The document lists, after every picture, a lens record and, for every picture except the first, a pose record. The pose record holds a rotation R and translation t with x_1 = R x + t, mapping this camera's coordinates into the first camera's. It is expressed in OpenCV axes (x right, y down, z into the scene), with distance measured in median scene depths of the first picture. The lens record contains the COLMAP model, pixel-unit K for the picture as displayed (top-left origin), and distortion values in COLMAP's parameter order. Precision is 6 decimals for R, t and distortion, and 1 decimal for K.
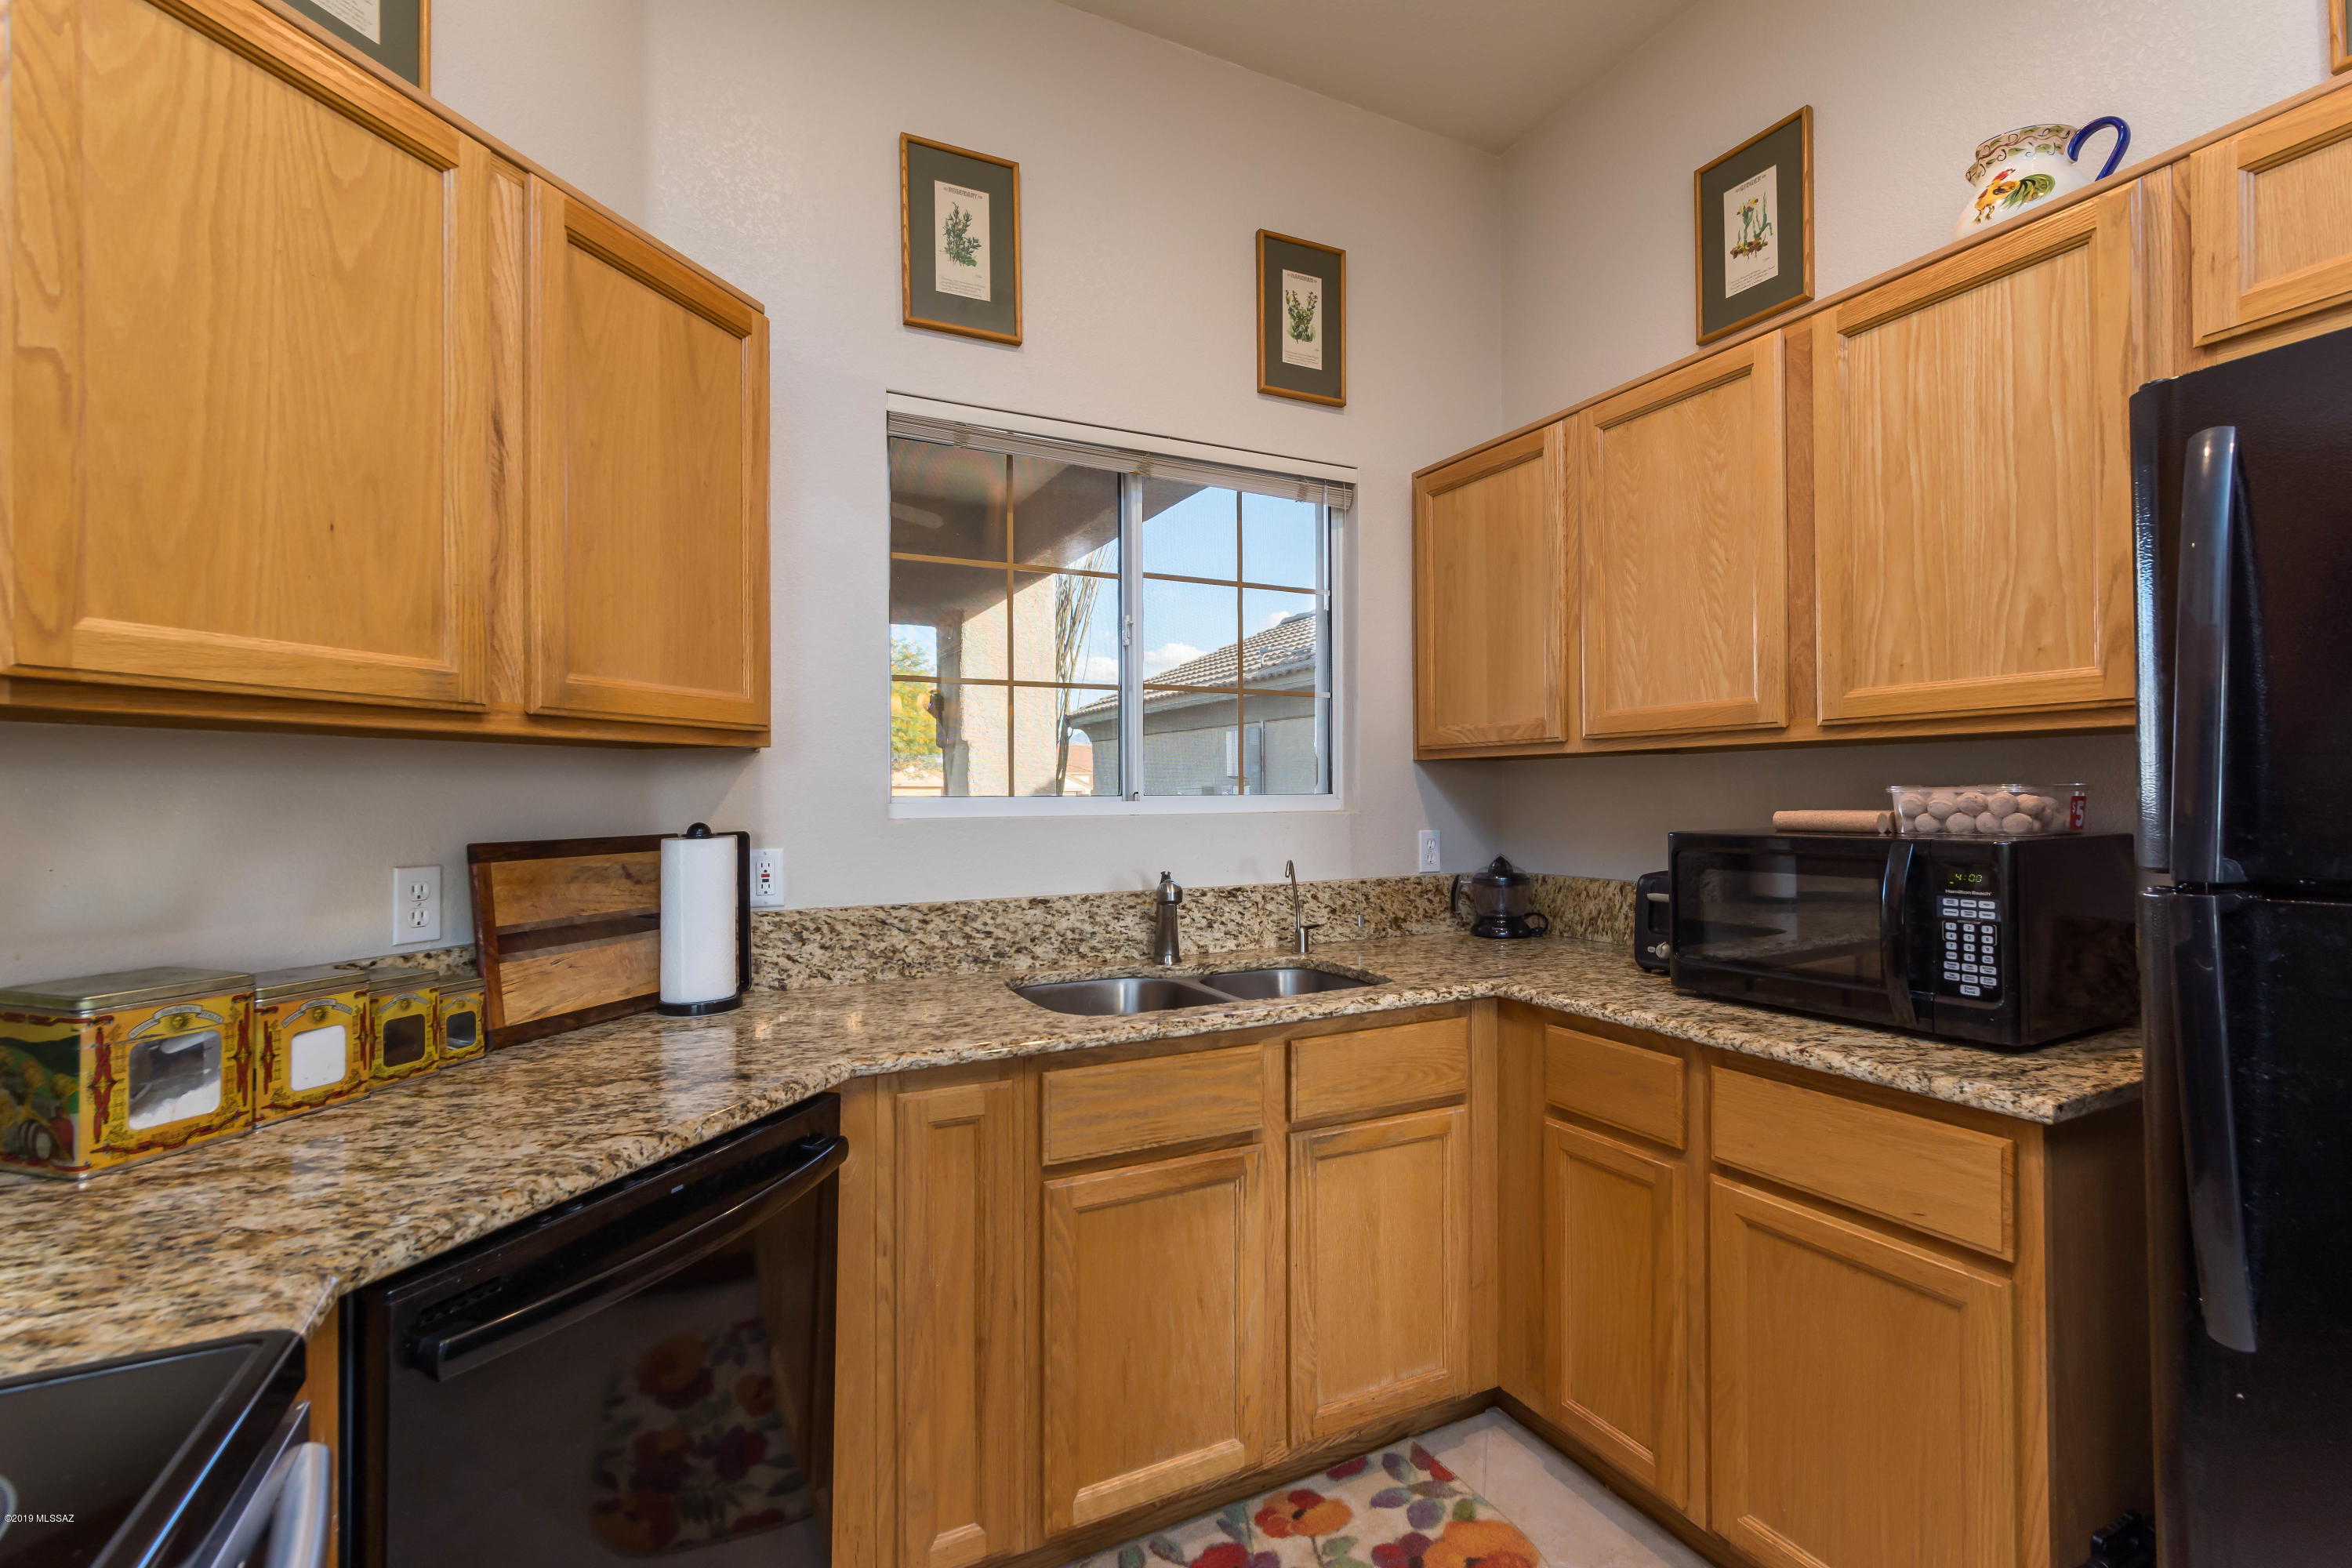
lens RADIAL K [[1022.2, 0, 1170.7], [0, 1022.2, 786.5], [0, 0, 1]] dist [0.003221, 0.001718]
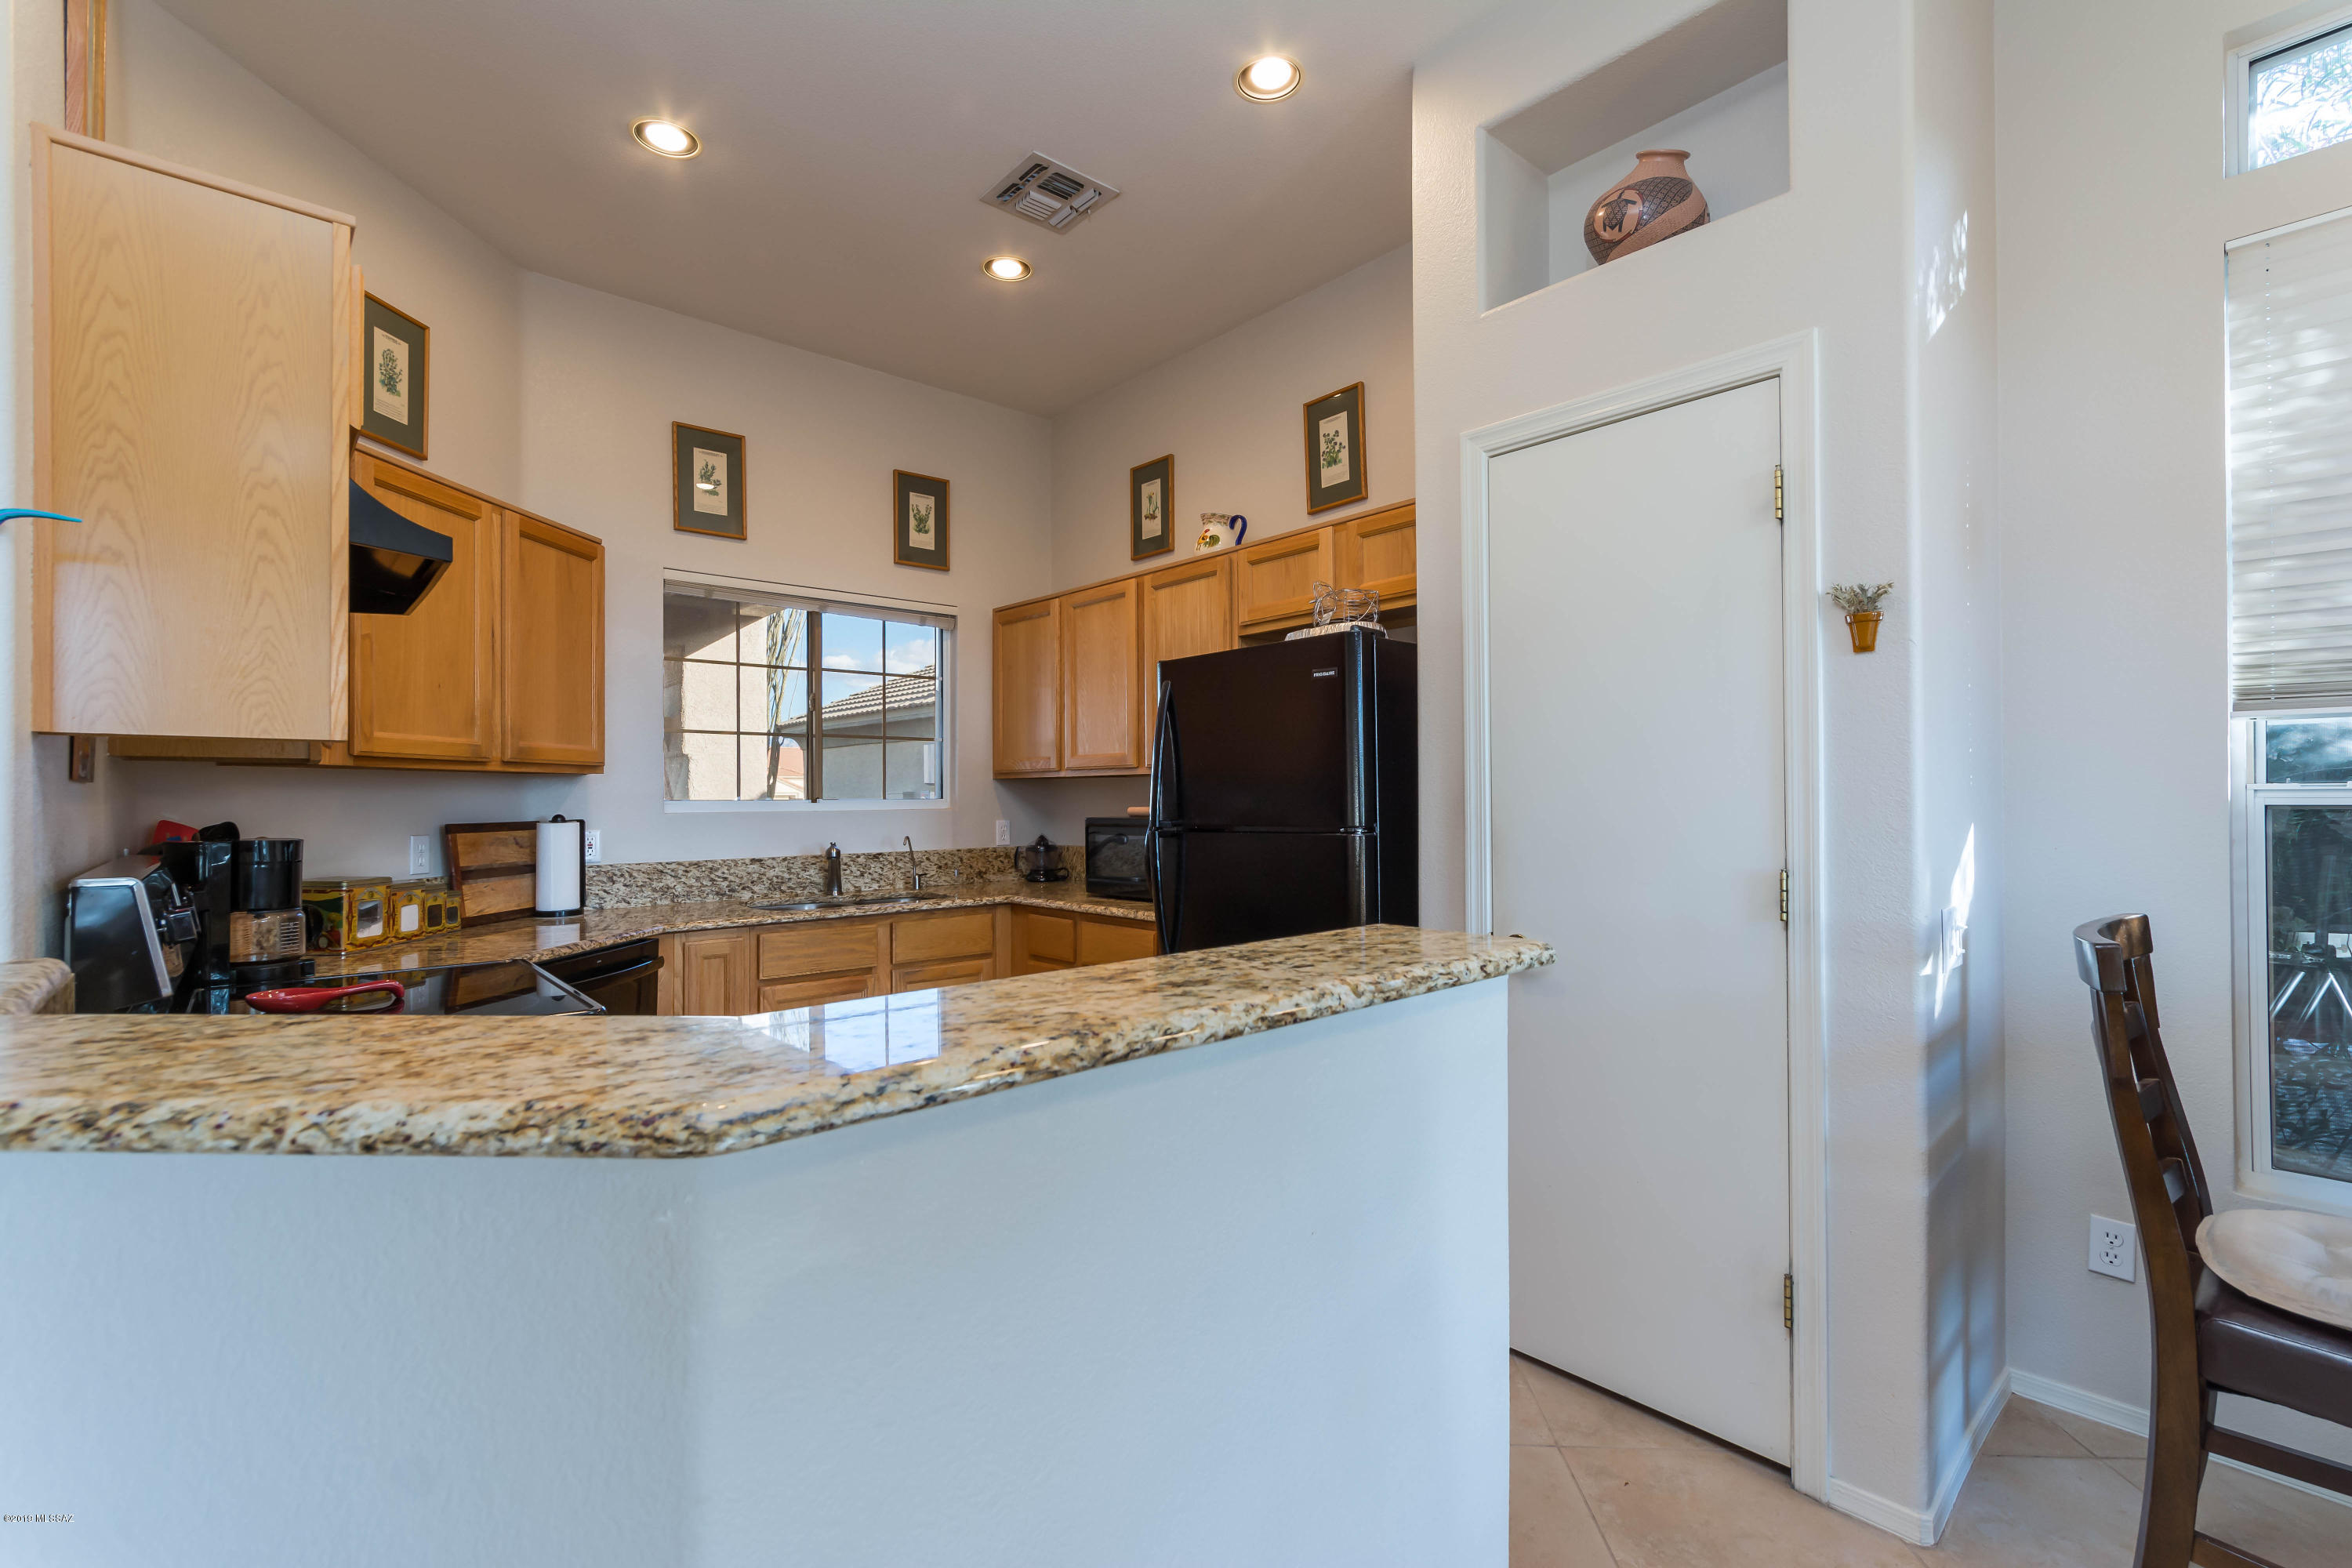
lens RADIAL K [[1022.2, 0, 1173.0], [0, 1022.2, 791.0], [0, 0, 1]] dist [0.003221, 0.001718]
pose [[0.964601, 0.002616, 0.263702, 0.099883], [-0.002663, 0.999996, -0.000180, -0.007717], [-0.263701, -0.000529, 0.964604, -0.904349]]
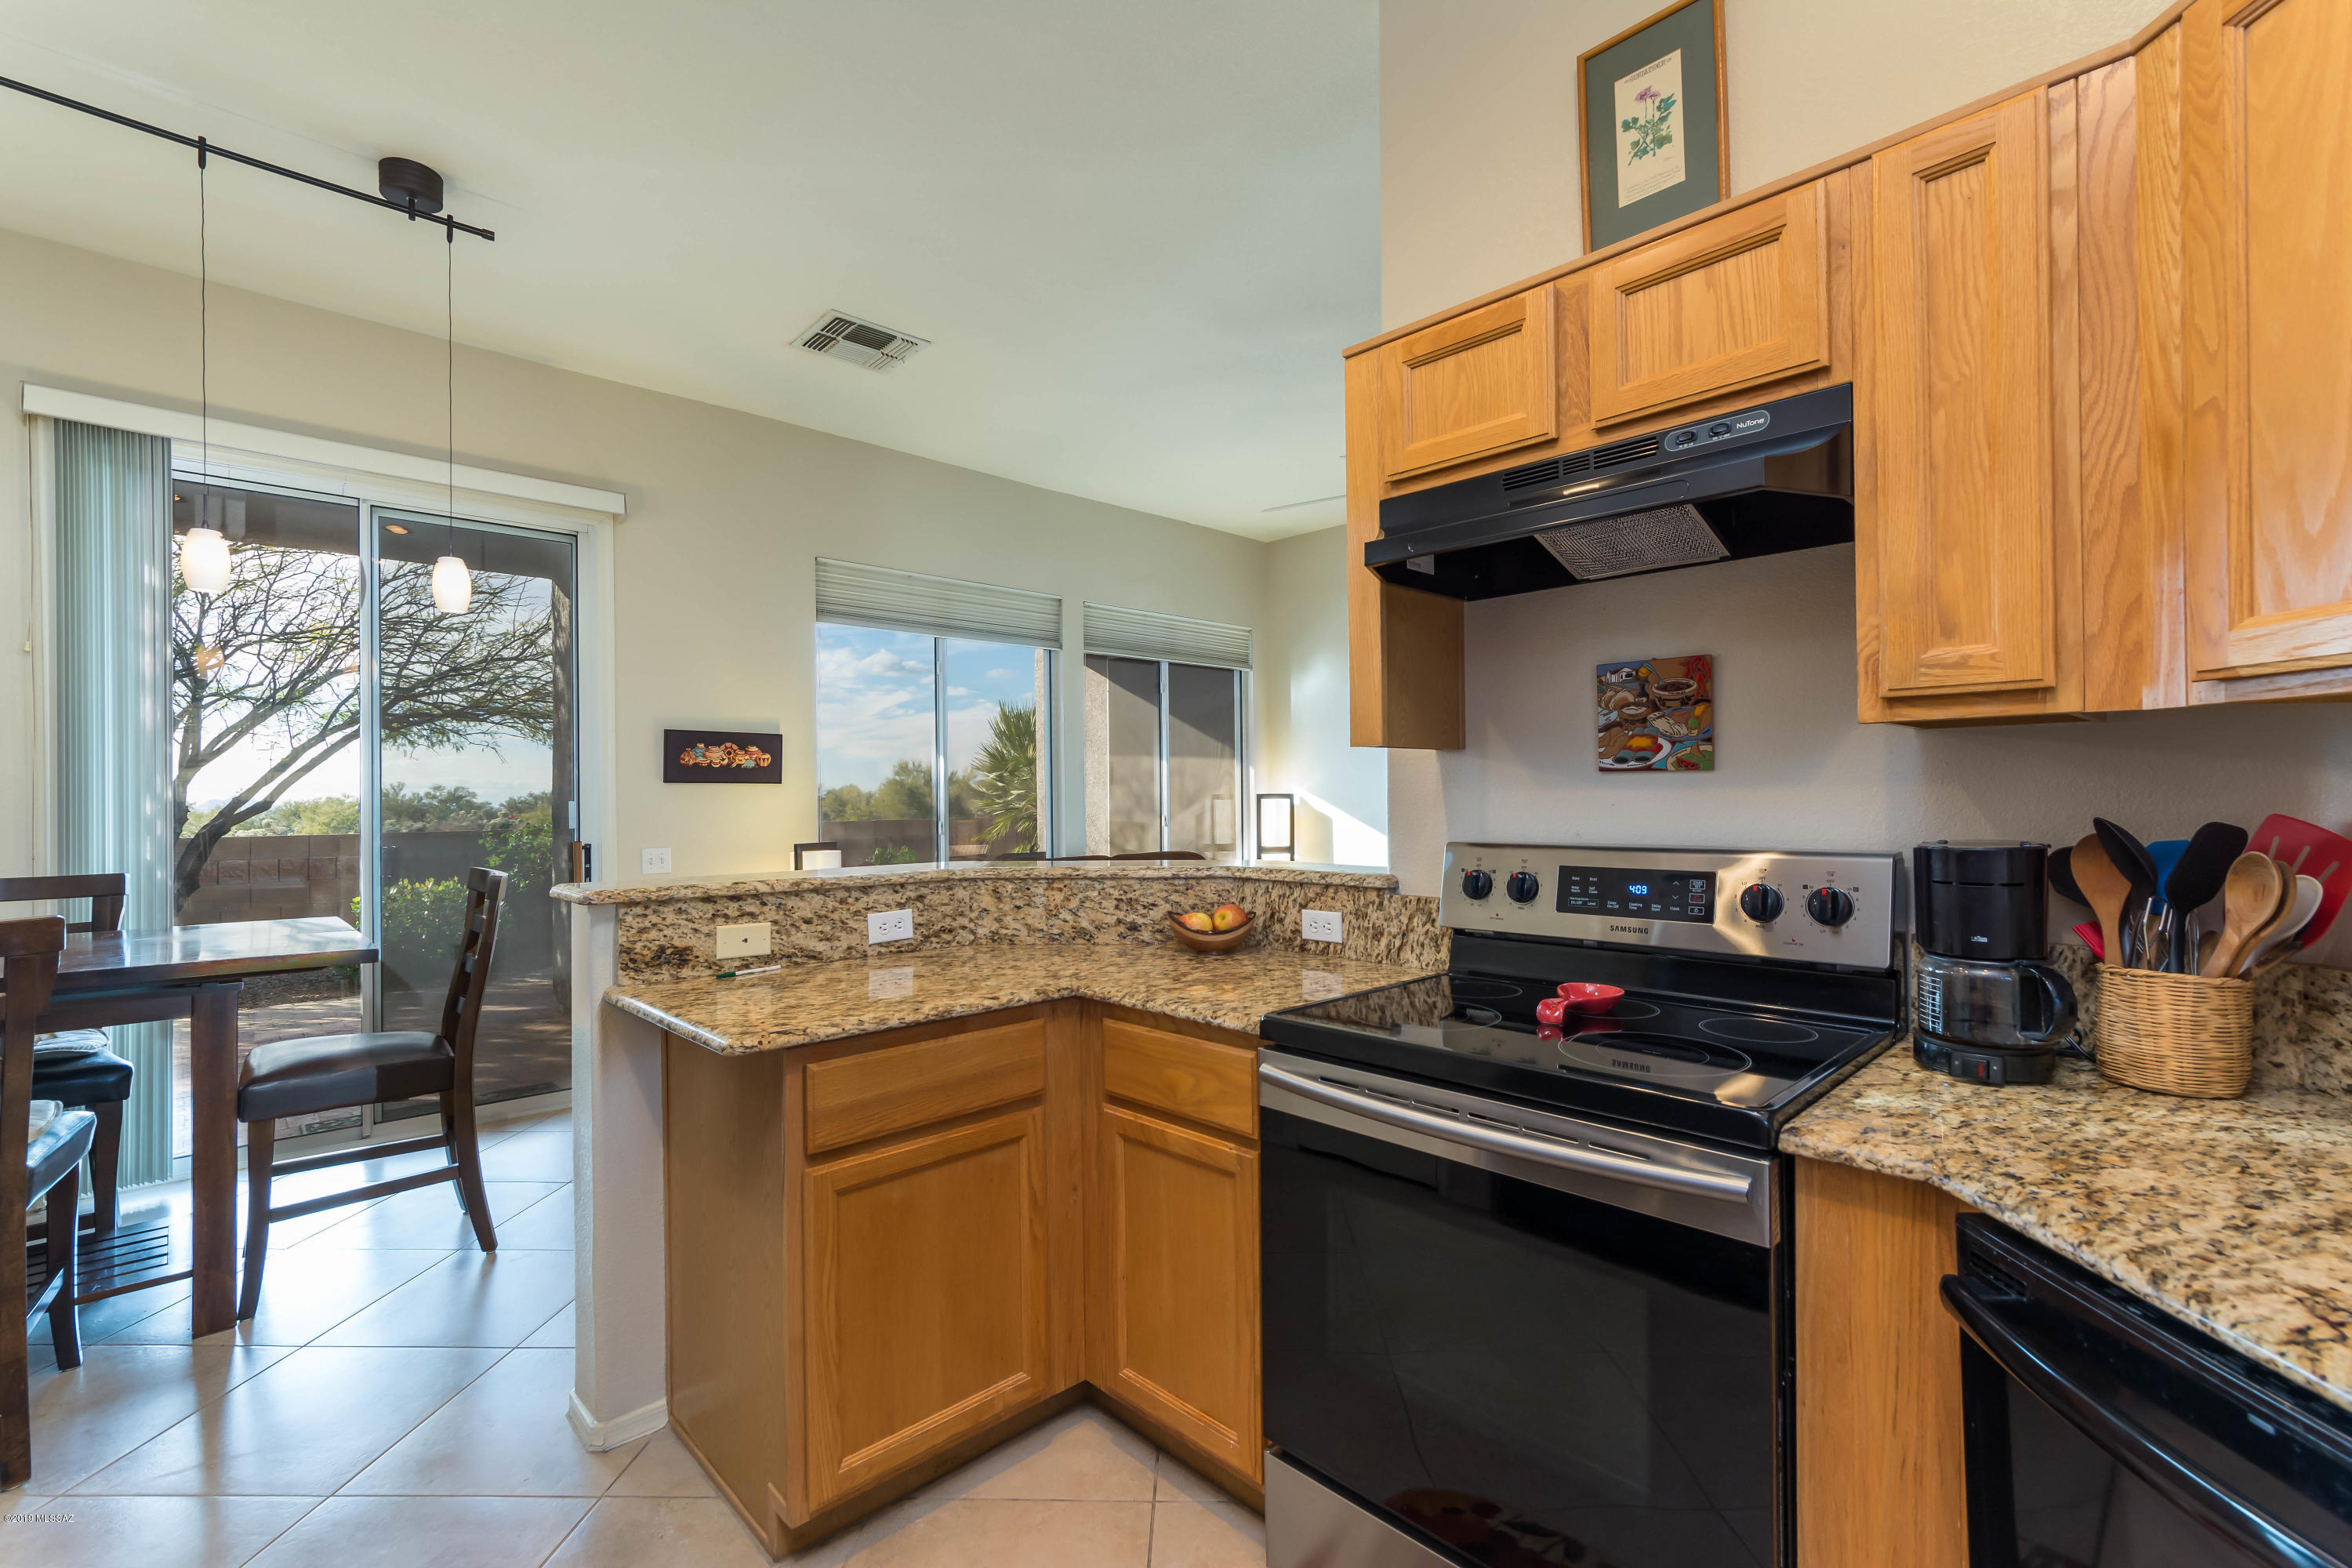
lens RADIAL K [[1022.2, 0, 1165.4], [0, 1022.2, 796.0], [0, 0, 1]] dist [0.003221, 0.001718]
pose [[-0.957504, 0.014738, -0.288045, 0.395796], [0.016131, 0.999867, -0.002462, 0.013531], [0.287970, -0.007004, -0.957614, 1.769581]]
